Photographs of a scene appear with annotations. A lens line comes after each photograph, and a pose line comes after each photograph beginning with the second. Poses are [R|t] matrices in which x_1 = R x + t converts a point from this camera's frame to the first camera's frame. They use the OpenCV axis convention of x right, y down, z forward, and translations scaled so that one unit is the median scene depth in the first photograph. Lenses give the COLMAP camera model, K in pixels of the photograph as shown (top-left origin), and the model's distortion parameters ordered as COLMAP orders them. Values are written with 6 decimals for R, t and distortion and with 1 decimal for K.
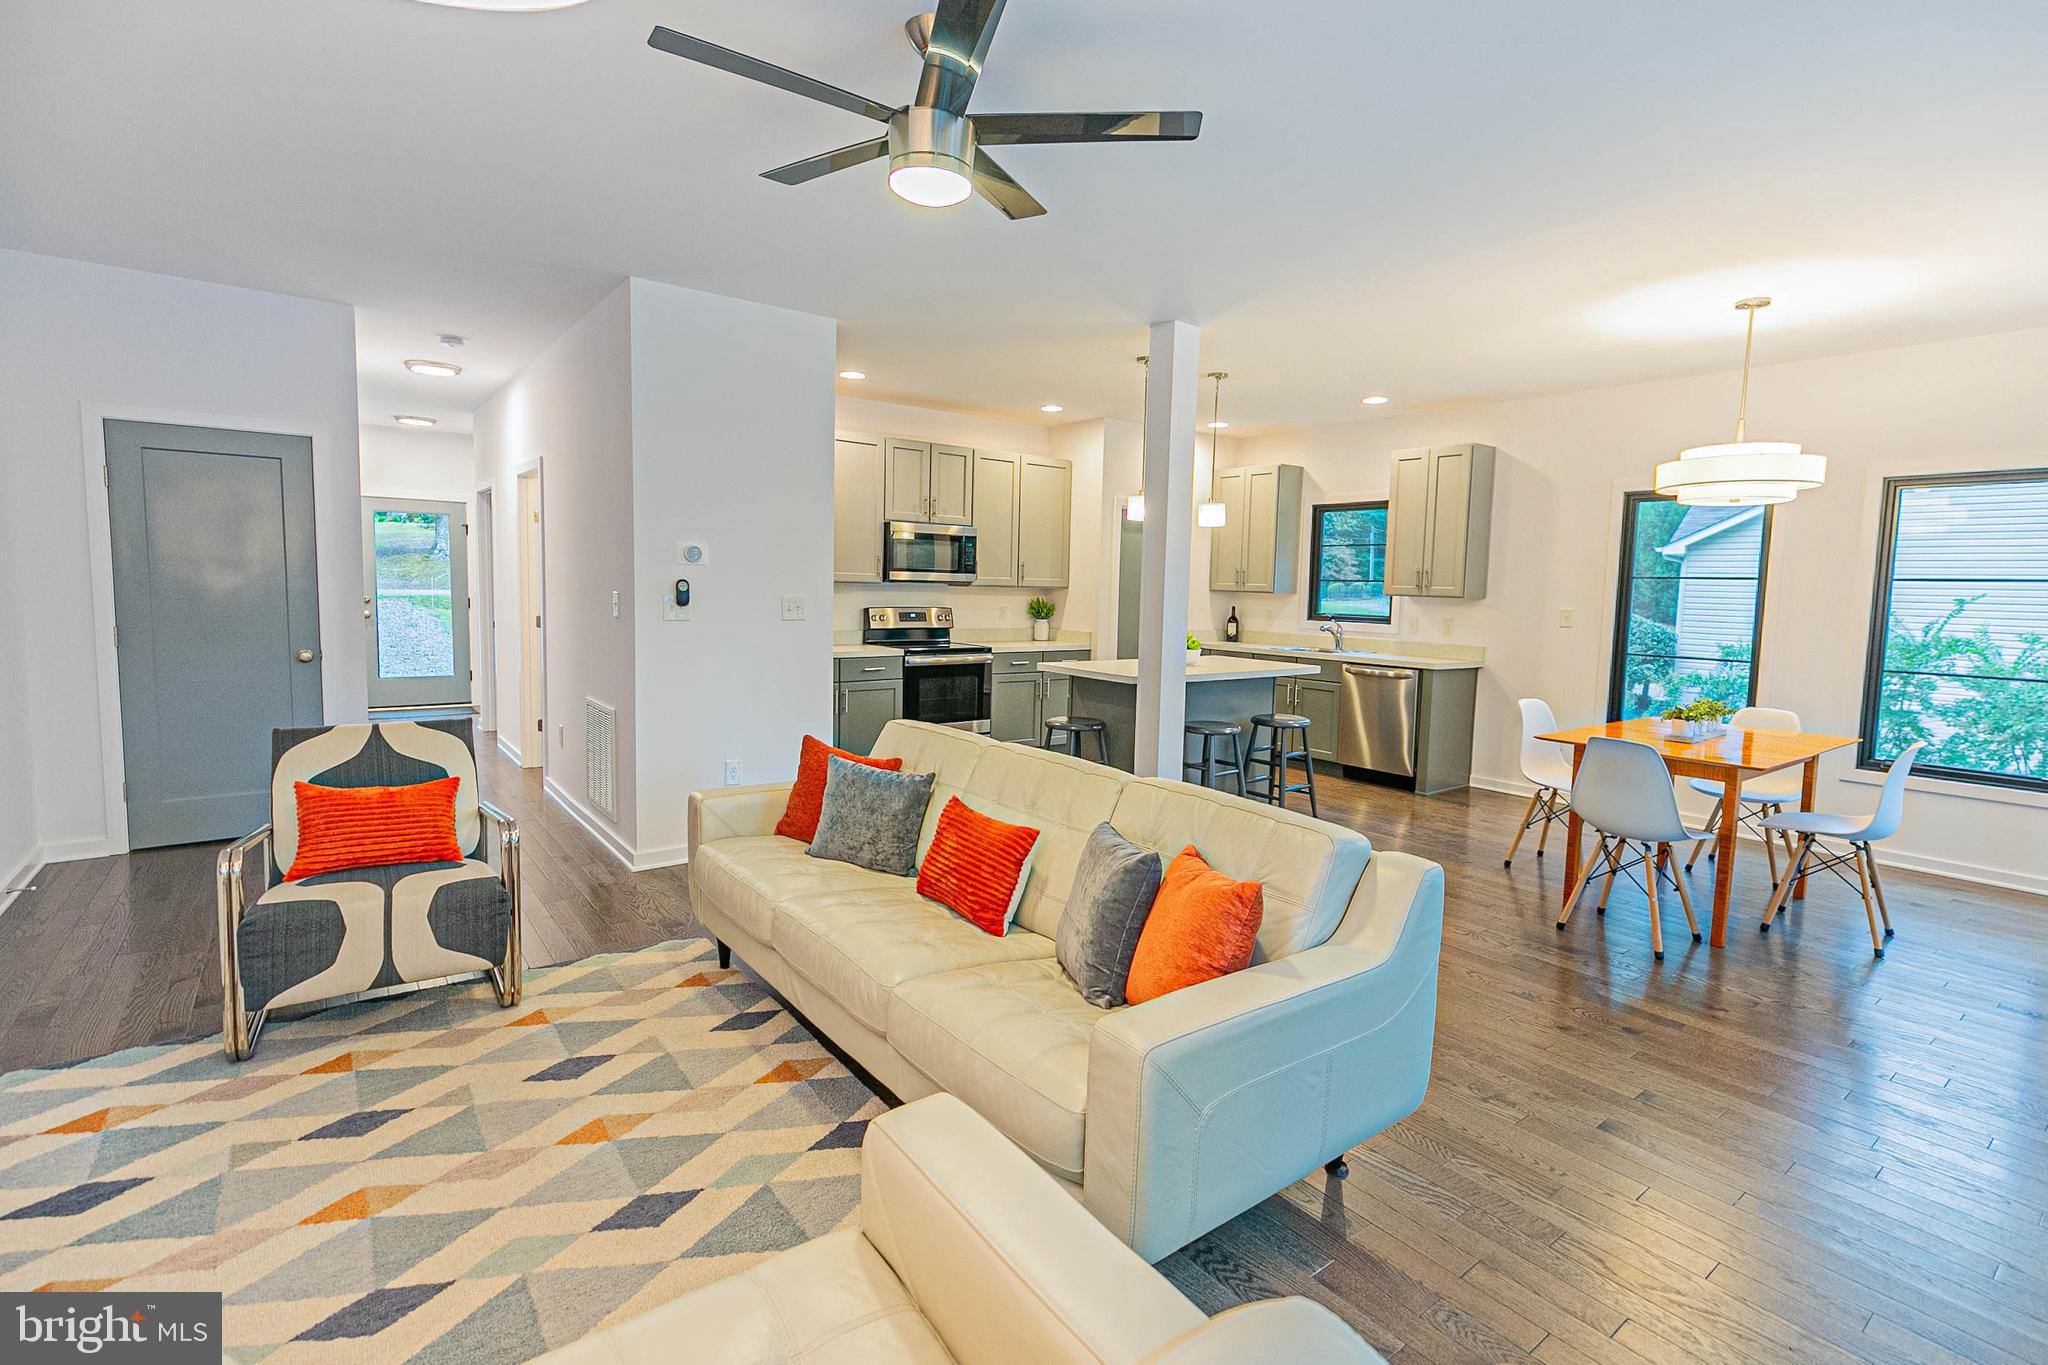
lens RADIAL K [[943.8, 0, 1020.1], [0, 943.8, 667.0], [0, 0, 1]] dist [0.000534, -0.000304]
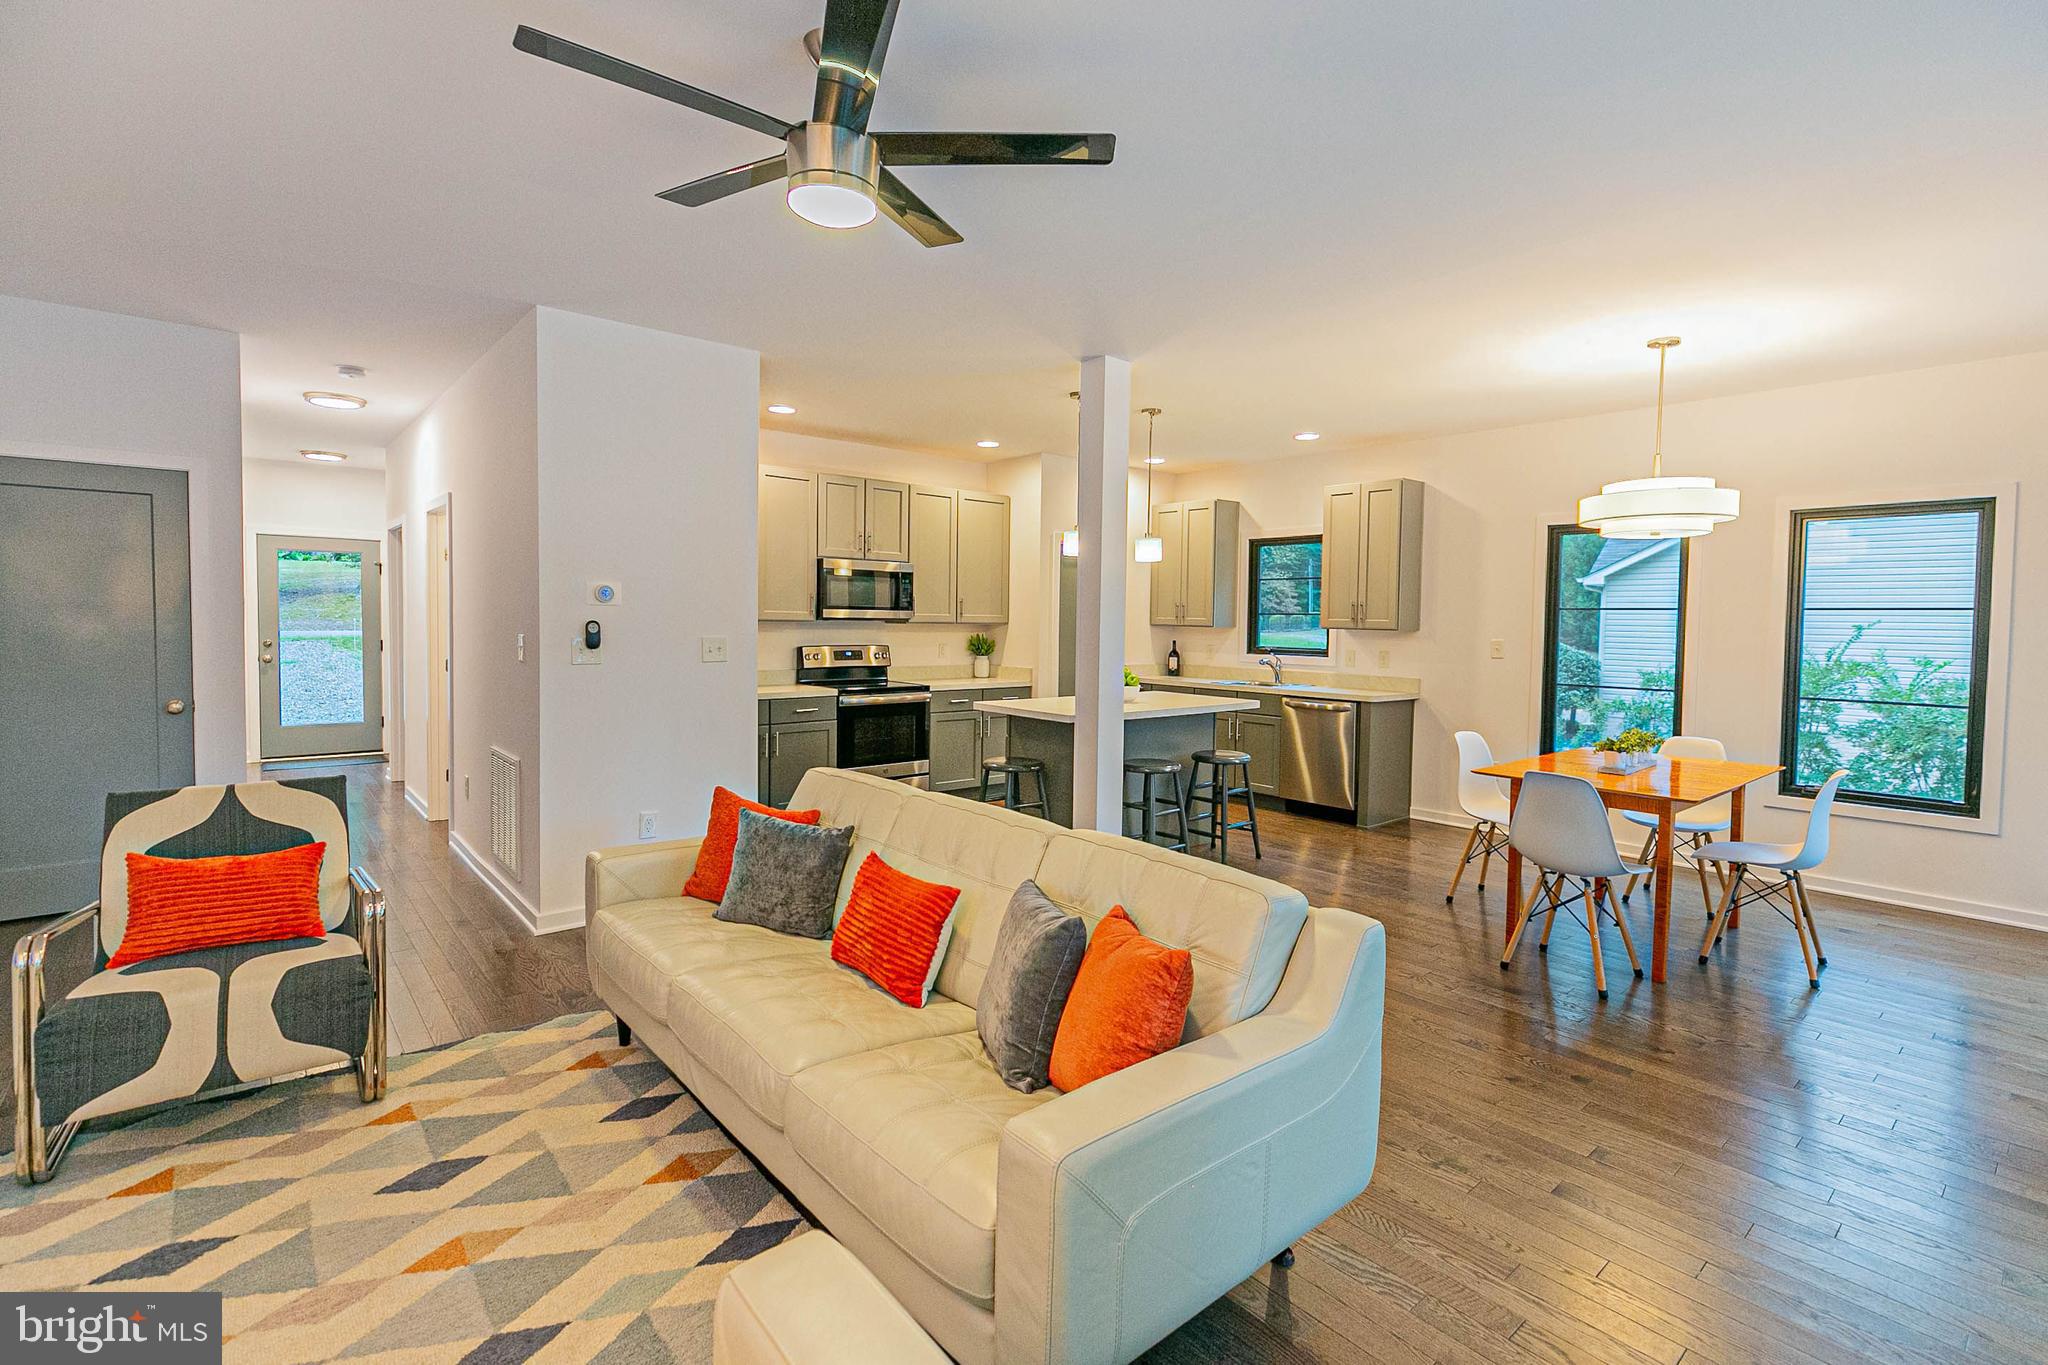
lens RADIAL K [[937.1, 0, 1028.6], [0, 937.1, 659.3], [0, 0, 1]] dist [0.002194, -0.000536]
pose [[0.998027, -0.012075, 0.061617, 0.013731], [0.014740, 0.998967, -0.042992, -0.005257], [-0.061034, 0.043815, 0.997174, 0.026761]]
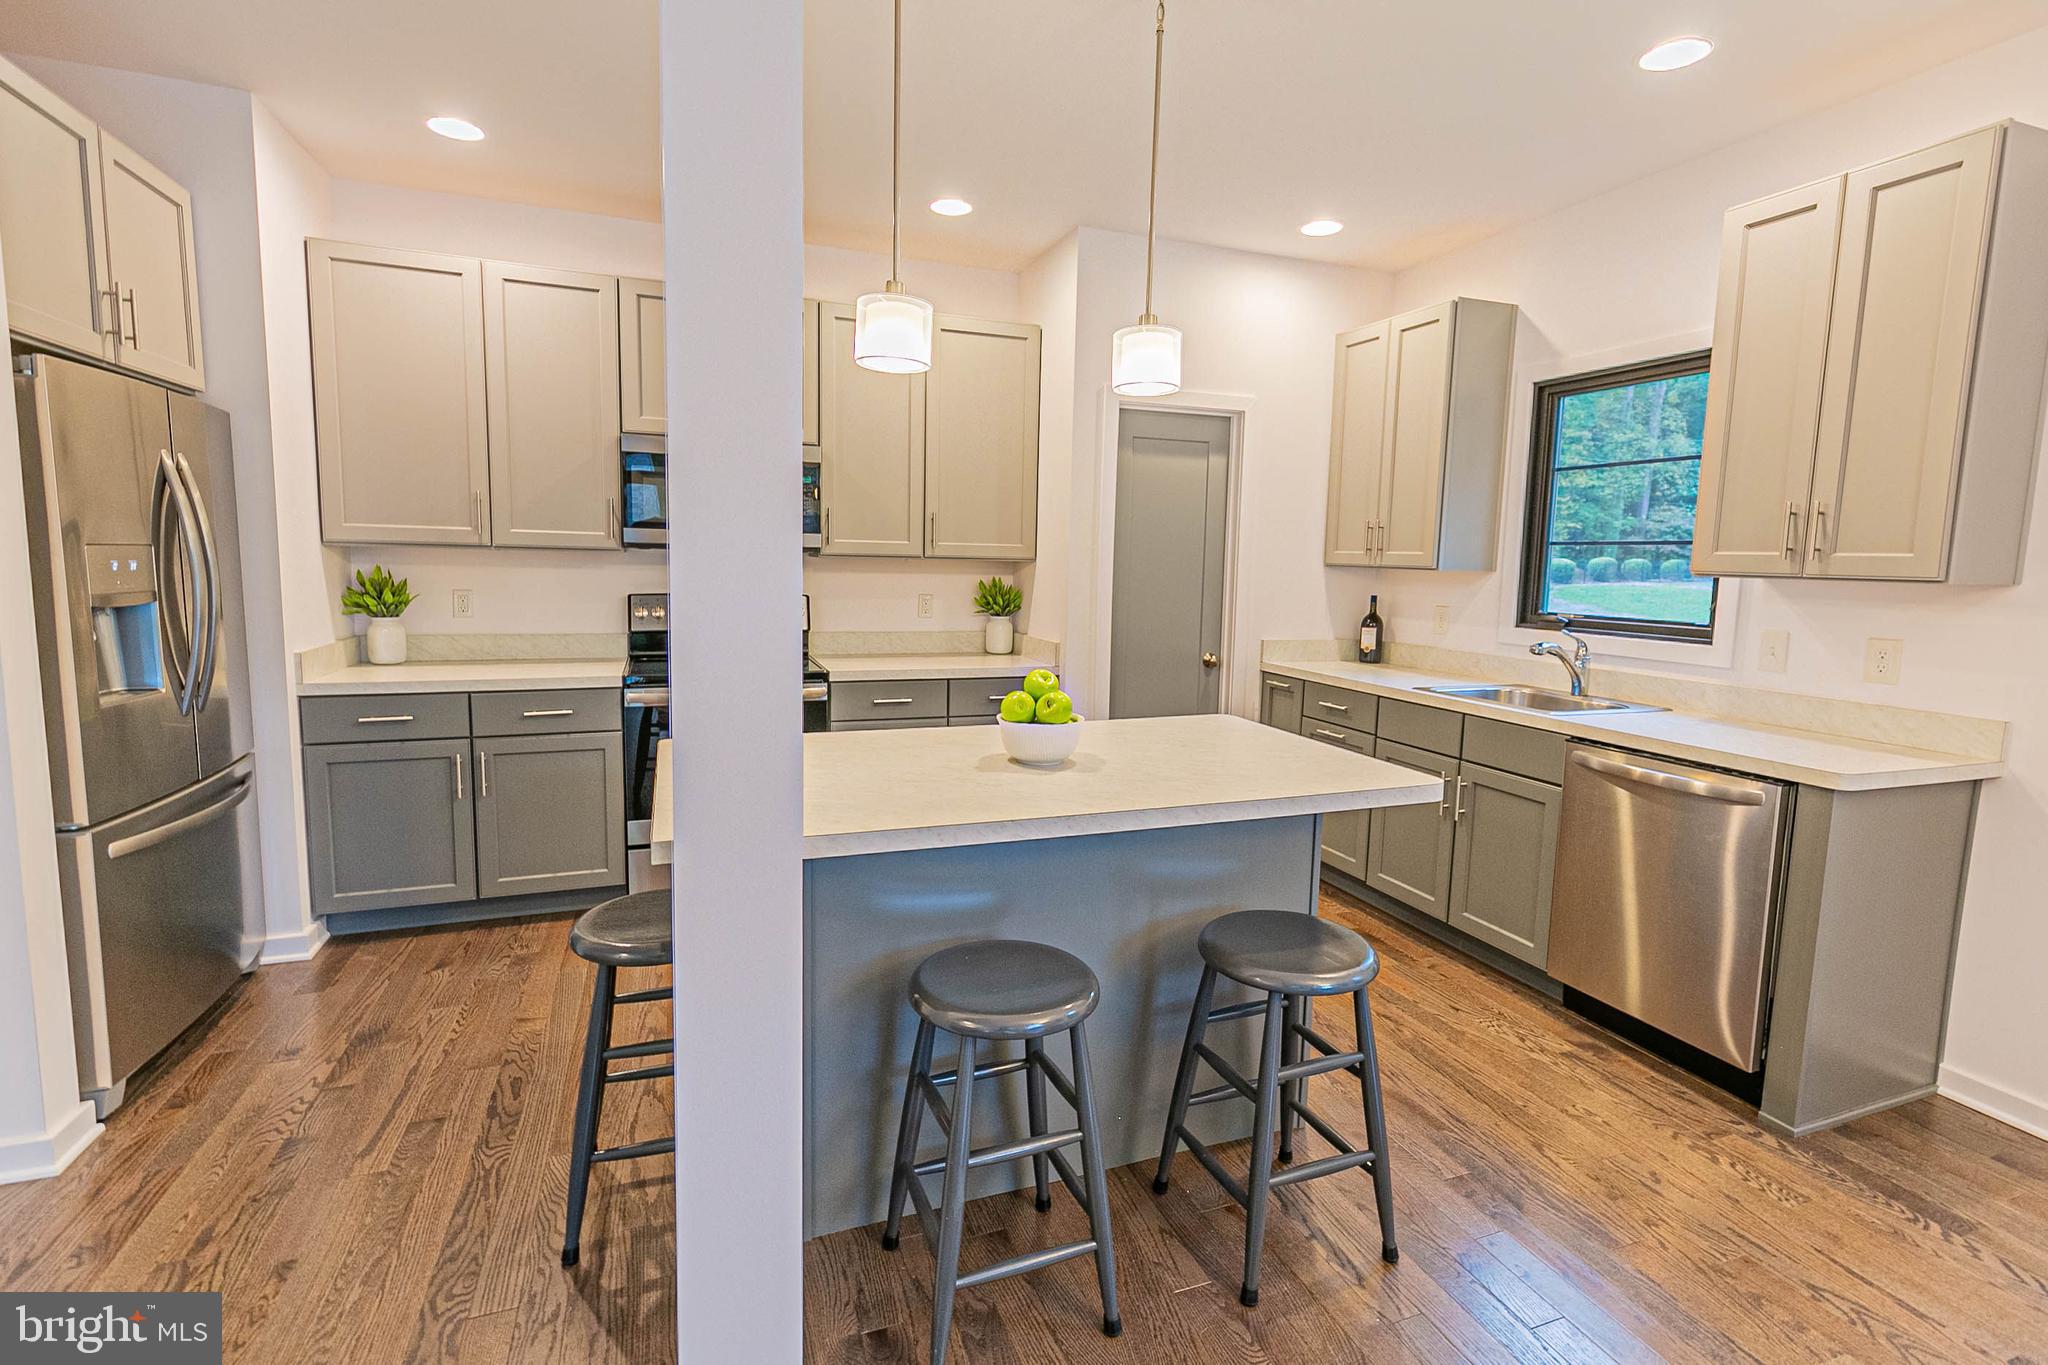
lens RADIAL K [[929.3, 0, 1025.3], [0, 929.3, 663.2], [0, 0, 1]] dist [-0.000181, -0.000178]
pose [[0.956940, 0.030148, -0.288716, 0.246640], [-0.024322, 0.999422, 0.023748, -0.044304], [0.289265, -0.015703, 0.957120, 0.578353]]
